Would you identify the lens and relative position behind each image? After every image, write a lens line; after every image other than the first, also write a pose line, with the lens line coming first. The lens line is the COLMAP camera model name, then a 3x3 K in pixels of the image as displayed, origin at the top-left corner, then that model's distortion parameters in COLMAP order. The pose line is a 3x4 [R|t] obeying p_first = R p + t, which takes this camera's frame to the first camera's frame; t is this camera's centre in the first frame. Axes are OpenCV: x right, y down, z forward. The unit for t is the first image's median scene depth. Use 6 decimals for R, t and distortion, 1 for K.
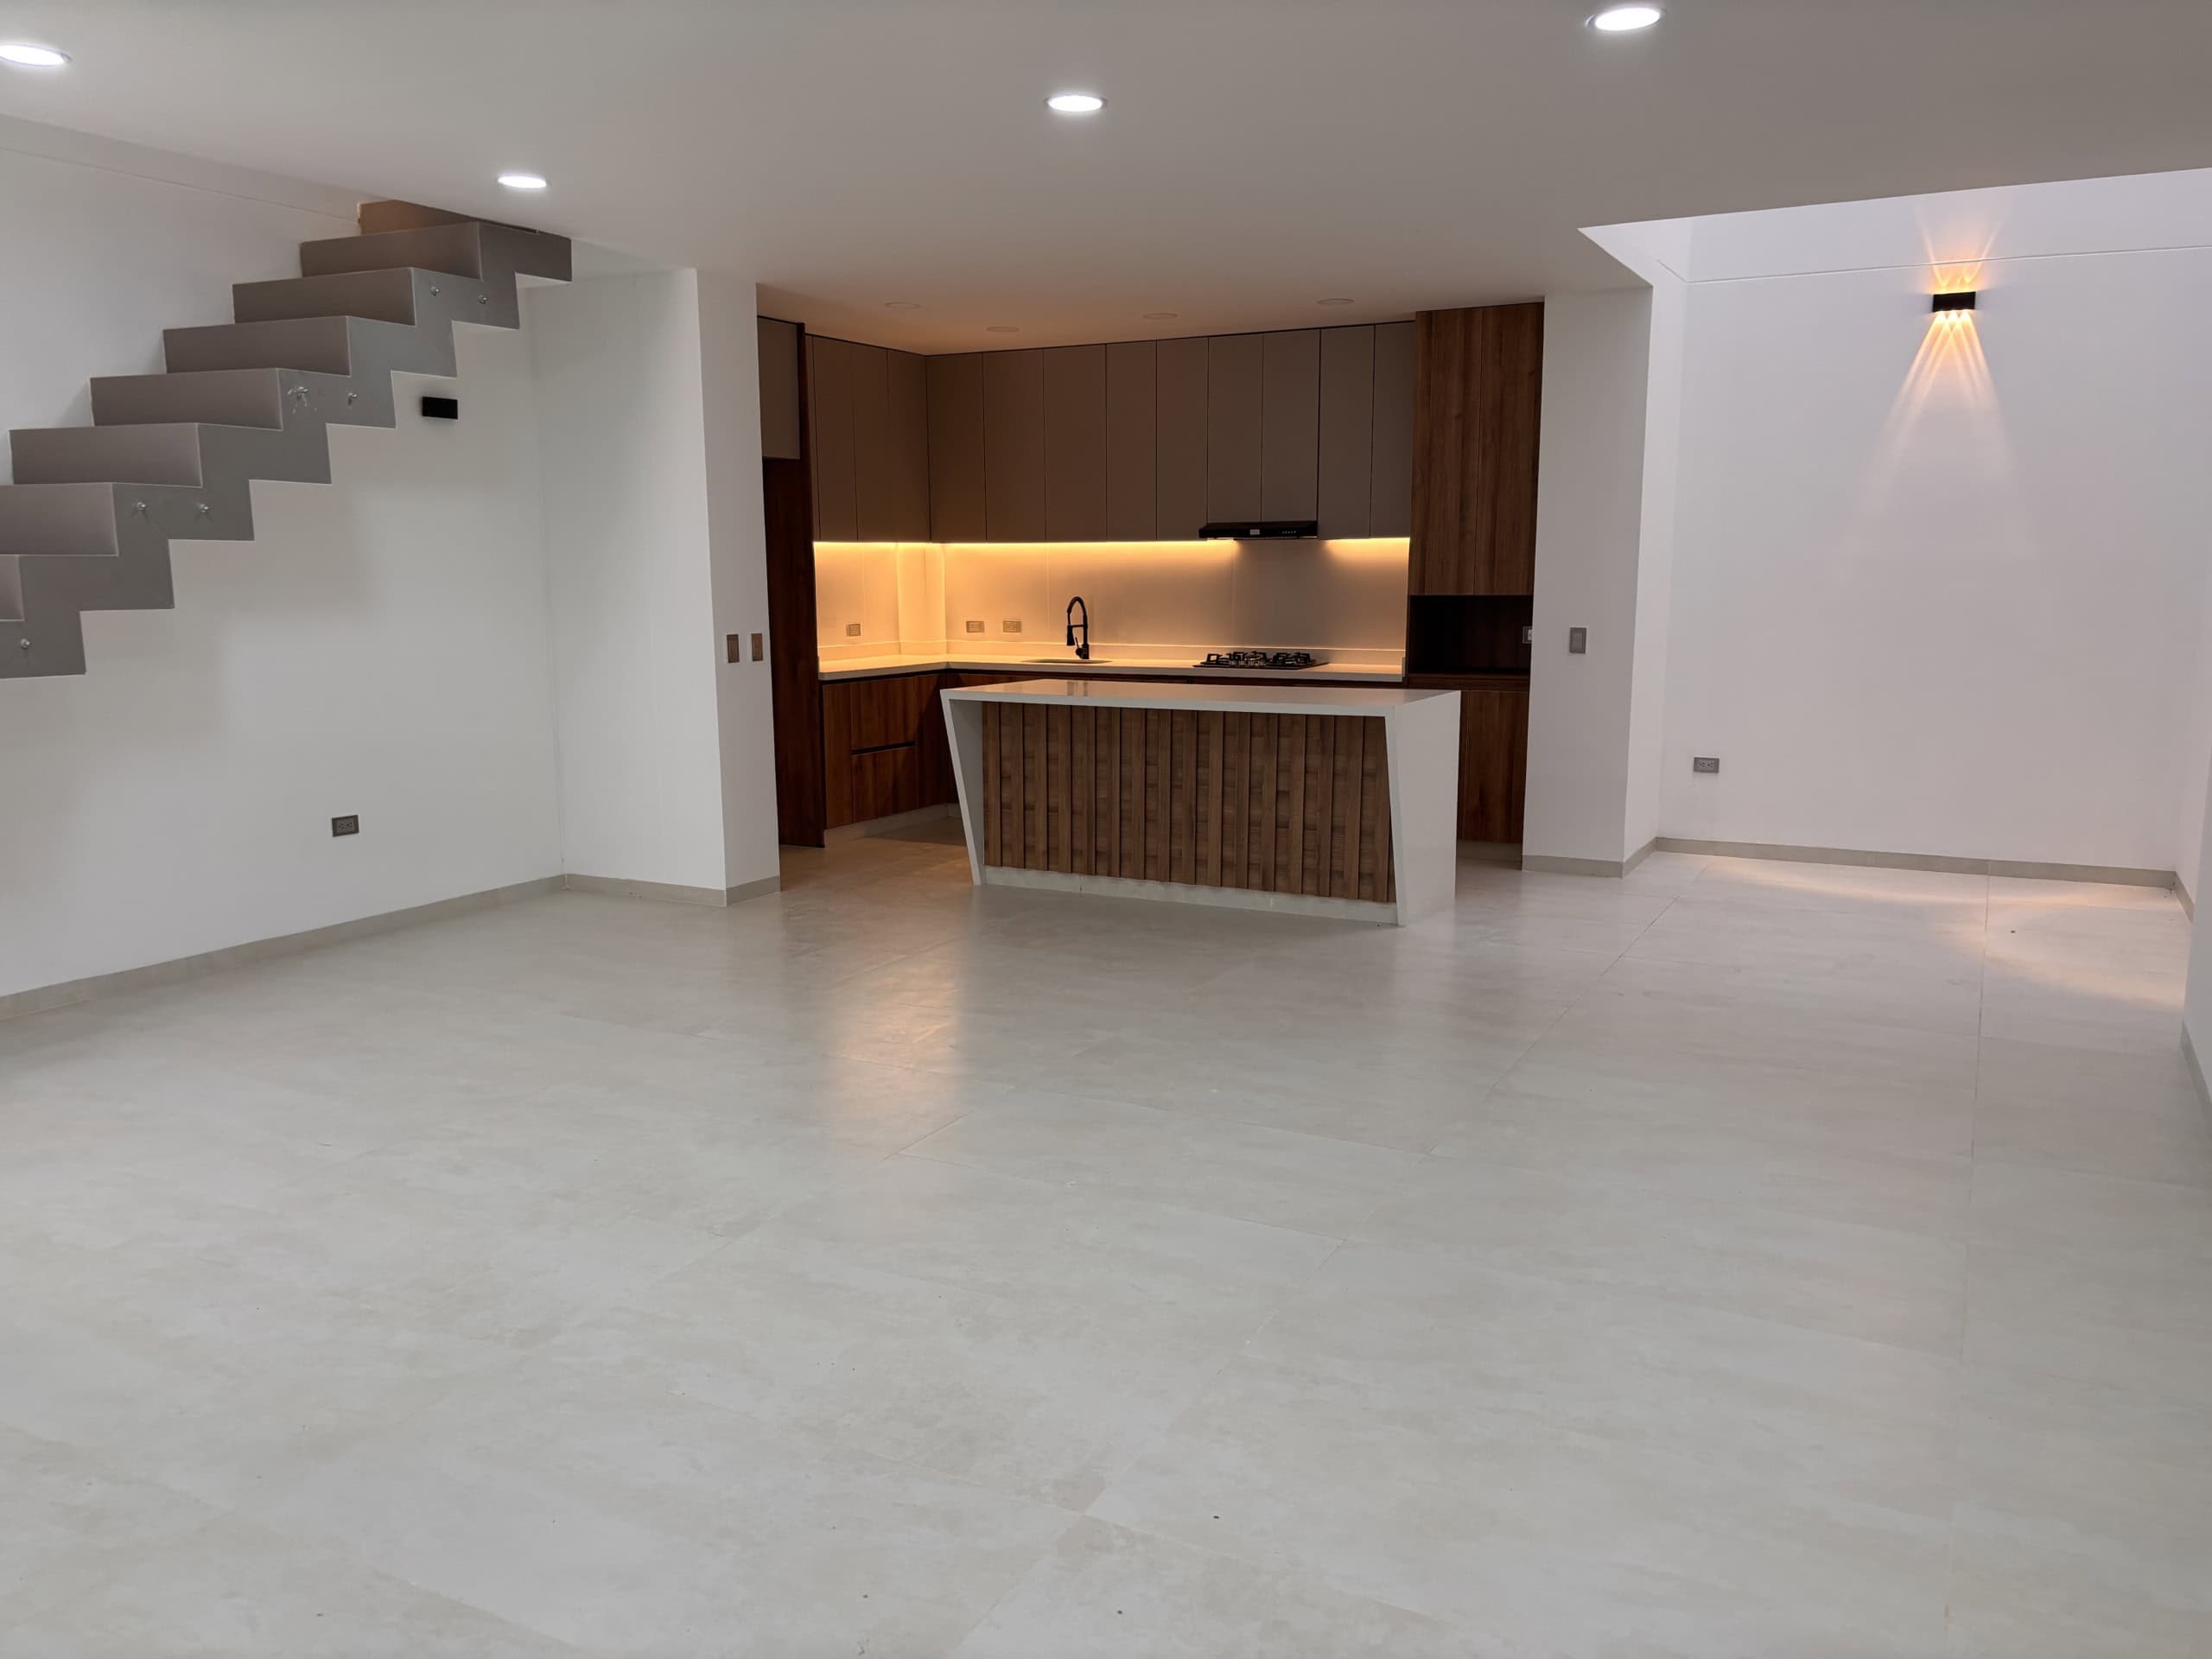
lens RADIAL K [[1673.3, 0, 1104.9], [0, 1673.3, 847.3], [0, 0, 1]] dist [0.049806, -0.027370]
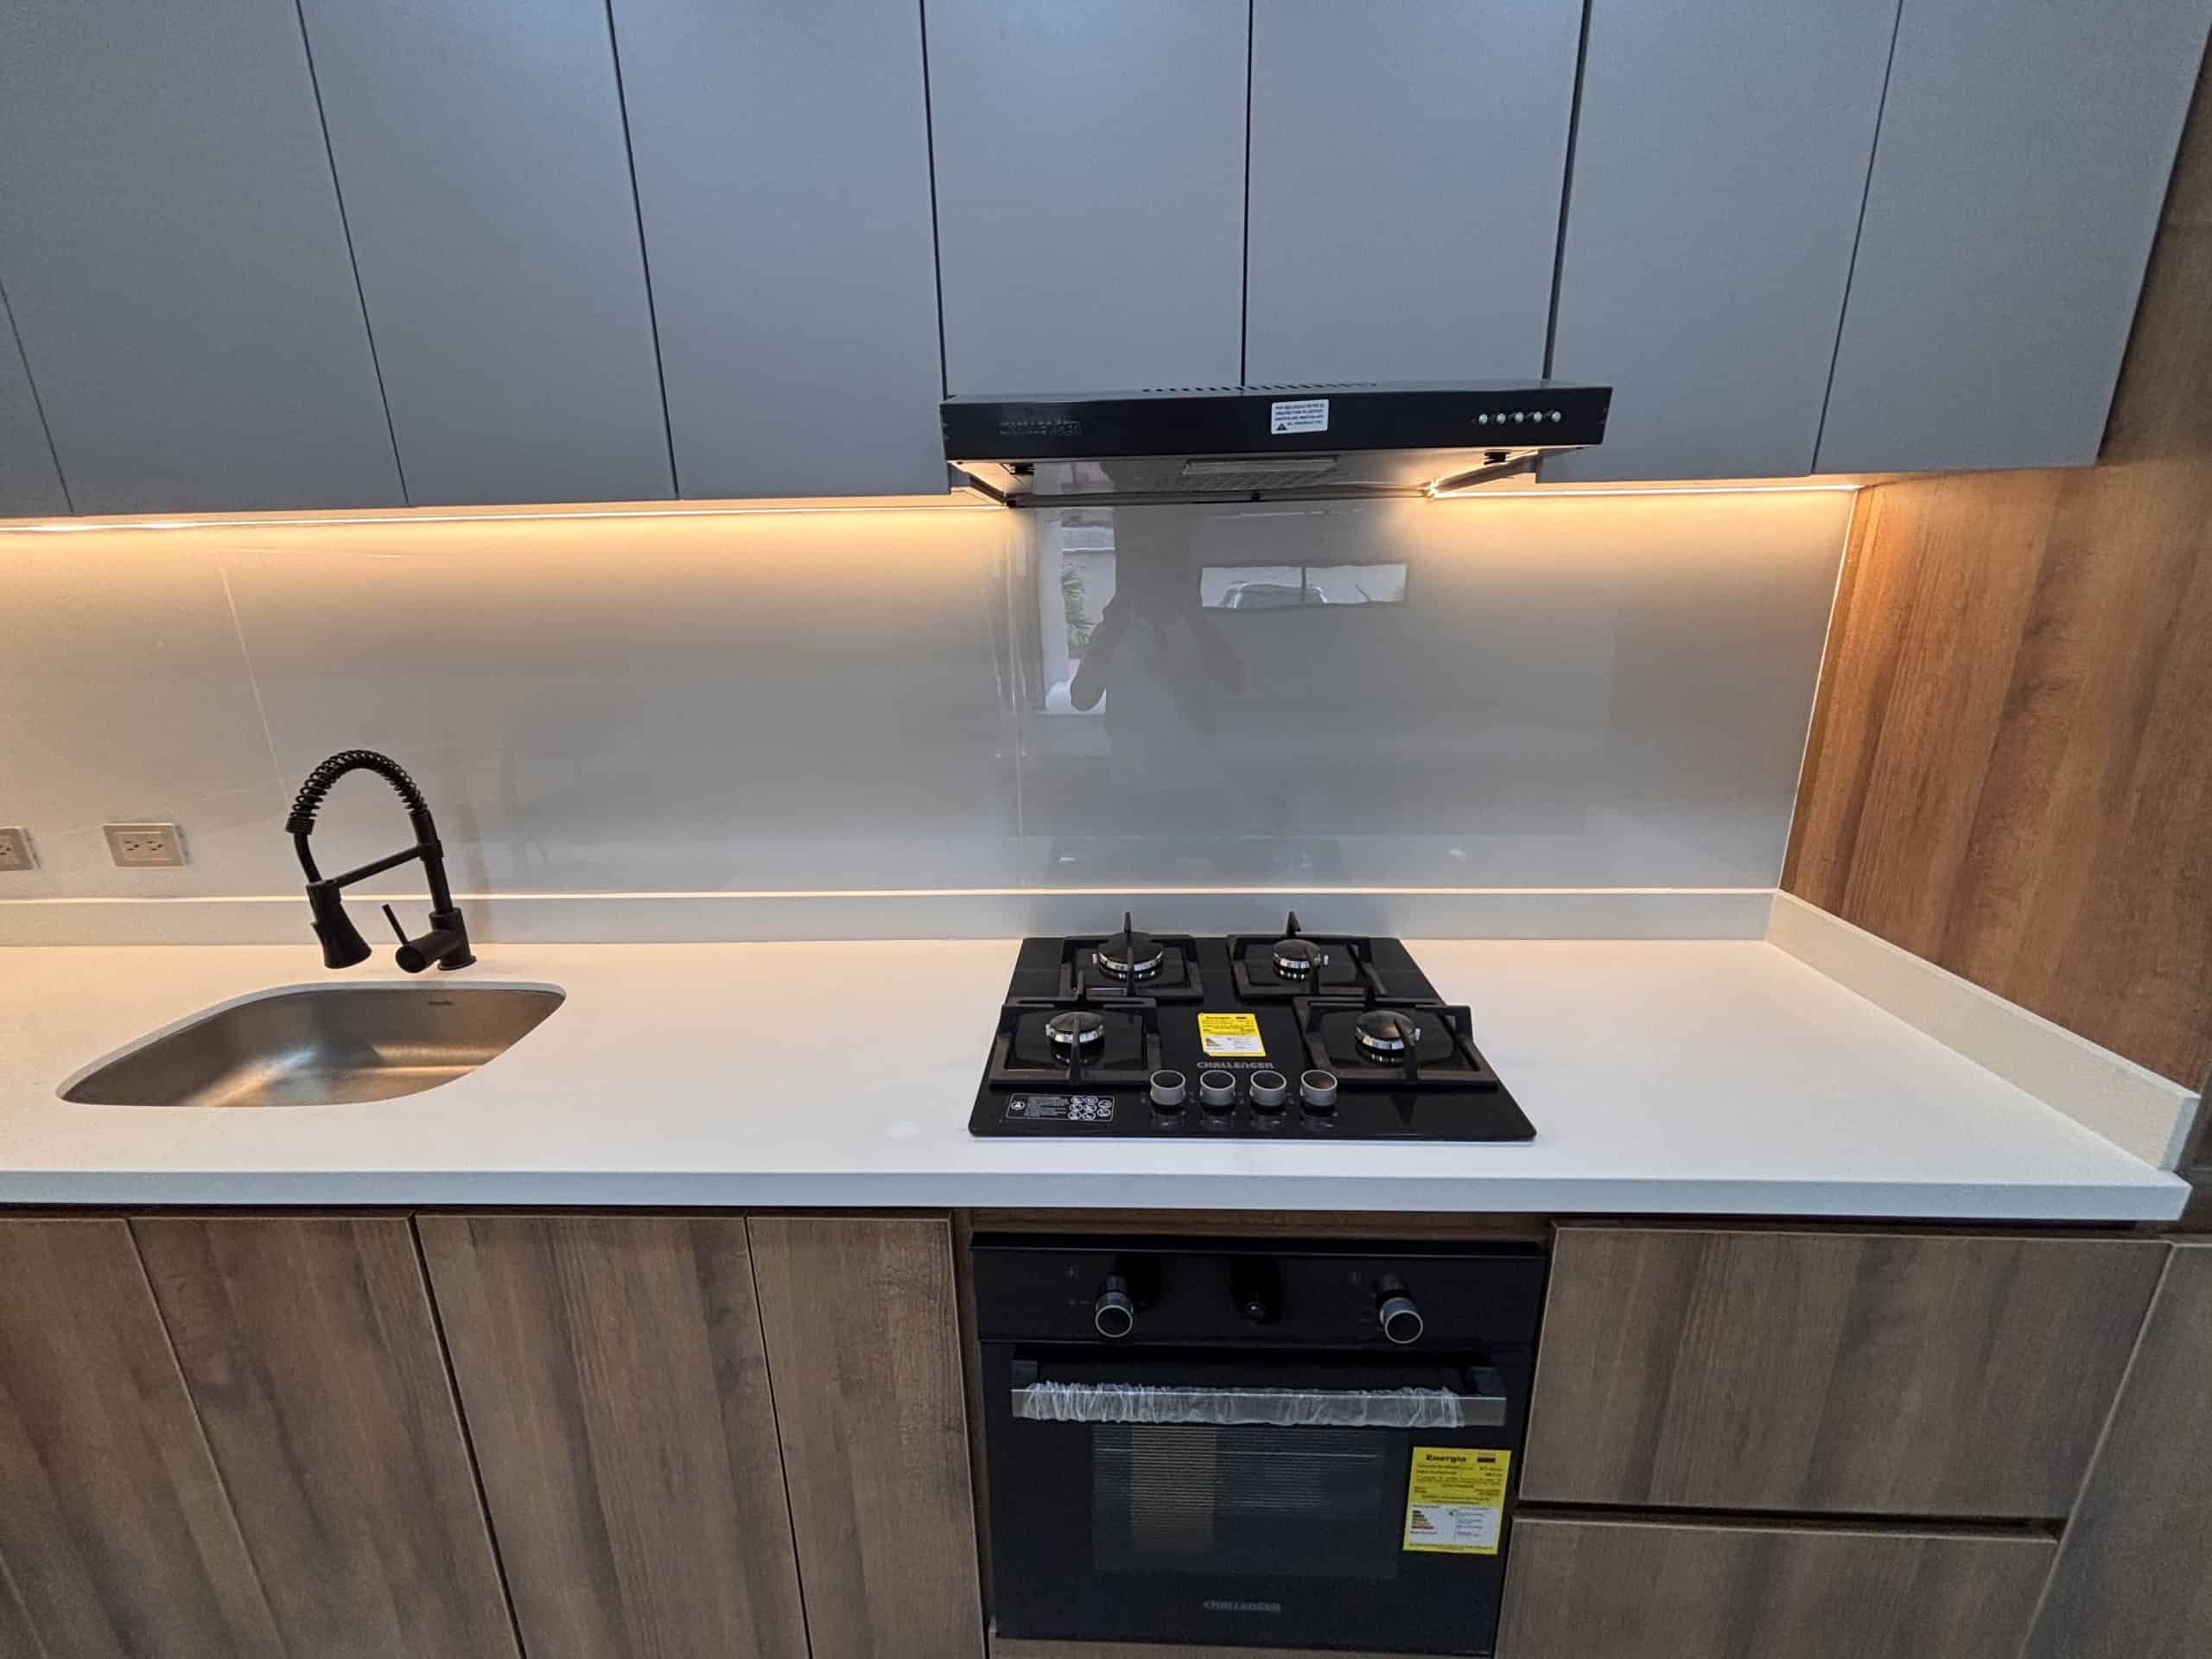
lens RADIAL K [[894.1, 0, 1102.7], [0, 894.1, 826.1], [0, 0, 1]] dist [0.000811, 0.000620]
pose [[0.900757, -0.130226, 0.414340, 0.031279], [0.087480, 0.988838, 0.120611, -0.175496], [-0.425421, -0.072394, 0.902095, 1.014634]]
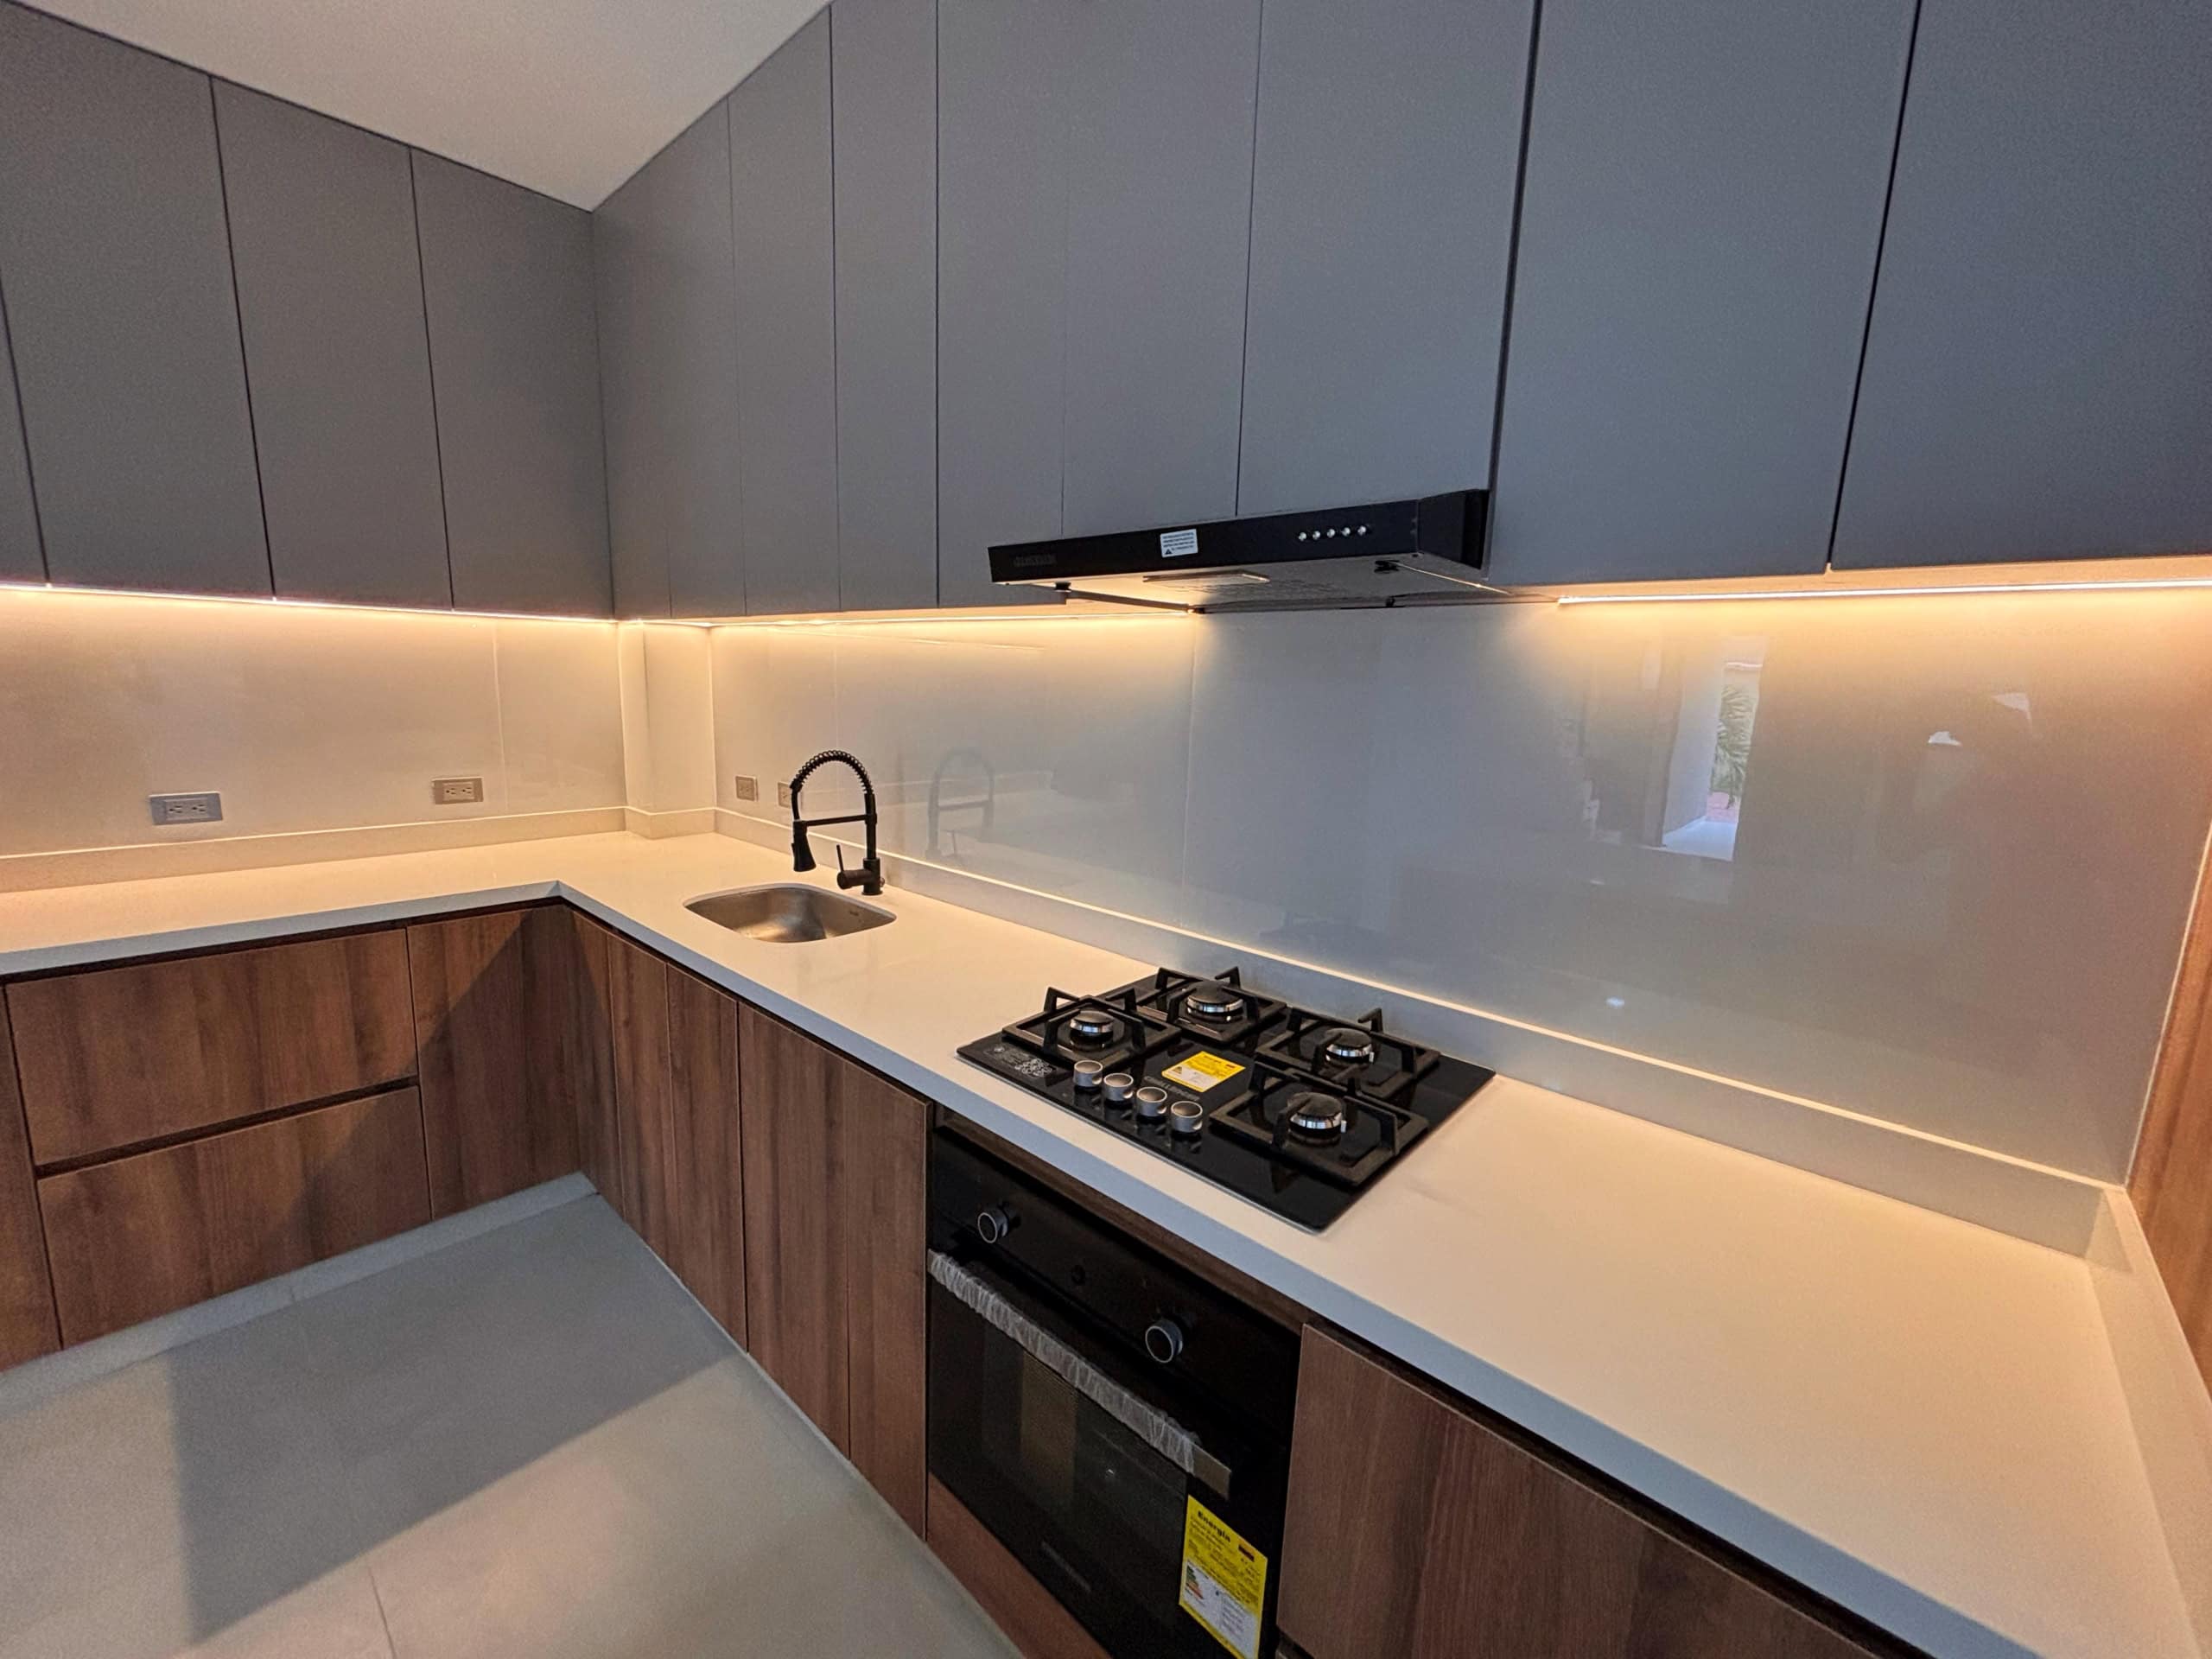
lens RADIAL K [[894.1, 0, 1097.6], [0, 894.1, 823.3], [0, 0, 1]] dist [0.000811, 0.000620]
pose [[0.965794, 0.074686, -0.248324, 0.121635], [-0.075640, 0.997119, 0.005710, -0.167070], [0.248035, 0.013268, 0.968660, 0.973923]]
